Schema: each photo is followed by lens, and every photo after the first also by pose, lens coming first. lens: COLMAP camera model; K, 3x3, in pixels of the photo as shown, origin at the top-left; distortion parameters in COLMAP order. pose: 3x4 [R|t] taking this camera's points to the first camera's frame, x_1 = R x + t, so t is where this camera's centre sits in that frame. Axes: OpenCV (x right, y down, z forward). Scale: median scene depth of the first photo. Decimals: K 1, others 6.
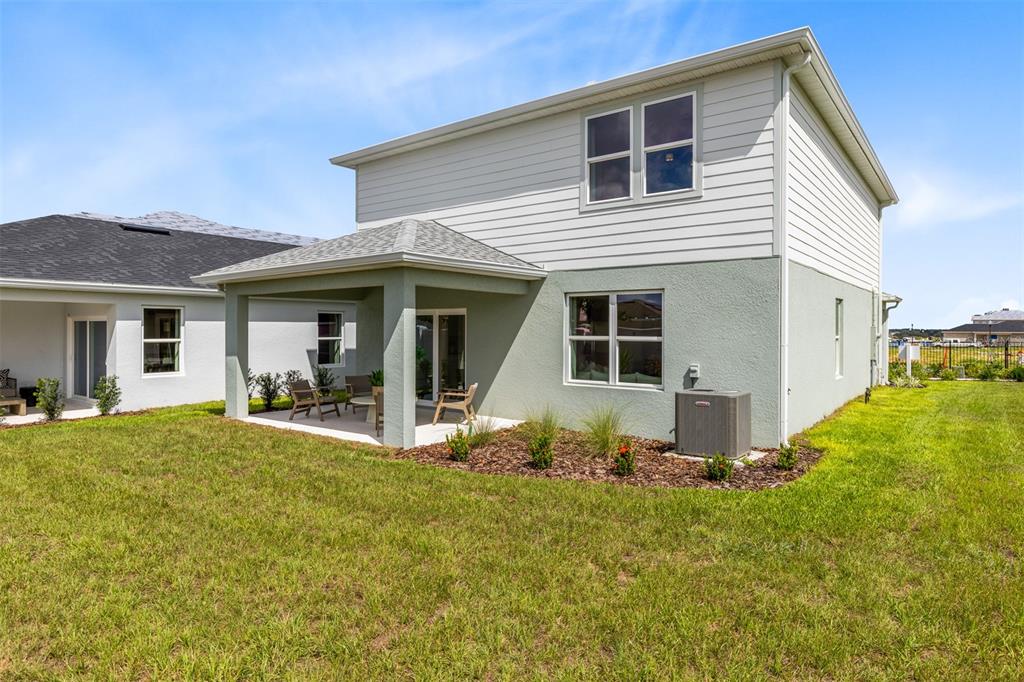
lens RADIAL K [[613.7, 0, 511.8], [0, 613.7, 338.0], [0, 0, 1]] dist [0.002001, 0.000033]
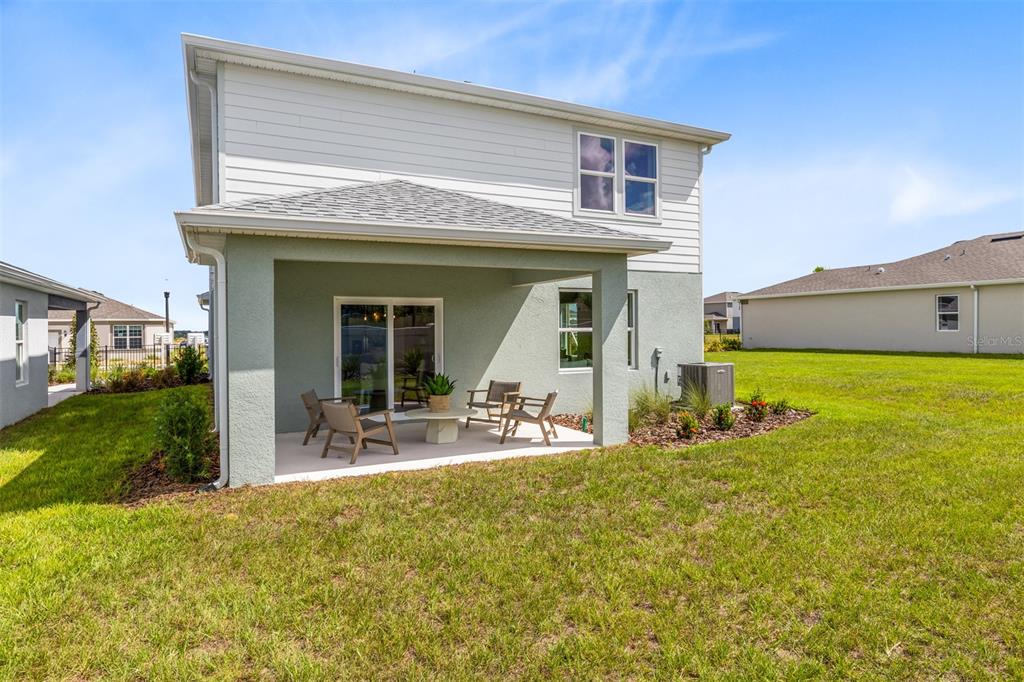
lens RADIAL K [[613.7, 0, 513.2], [0, 613.7, 335.8], [0, 0, 1]] dist [0.002001, 0.000033]
pose [[0.447993, -0.015046, 0.893910, -1.007213], [0.018012, 0.999807, 0.007801, 0.001268], [-0.893856, 0.012606, 0.448178, 0.655017]]
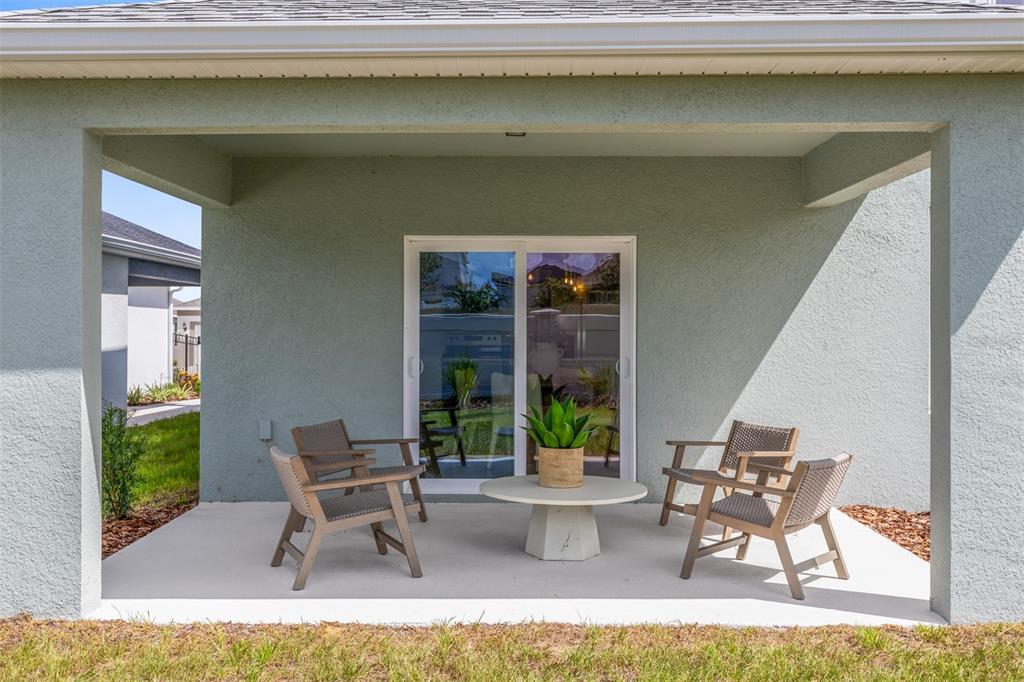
lens RADIAL K [[1002.9, 0, 513.3], [0, 1002.9, 340.1], [0, 0, 1]] dist [0.027588, 0.000000]
pose [[0.805167, -0.004520, 0.593031, -0.654799], [0.004605, 0.999988, 0.001370, 0.023533], [-0.593030, 0.001628, 0.805178, 0.654644]]
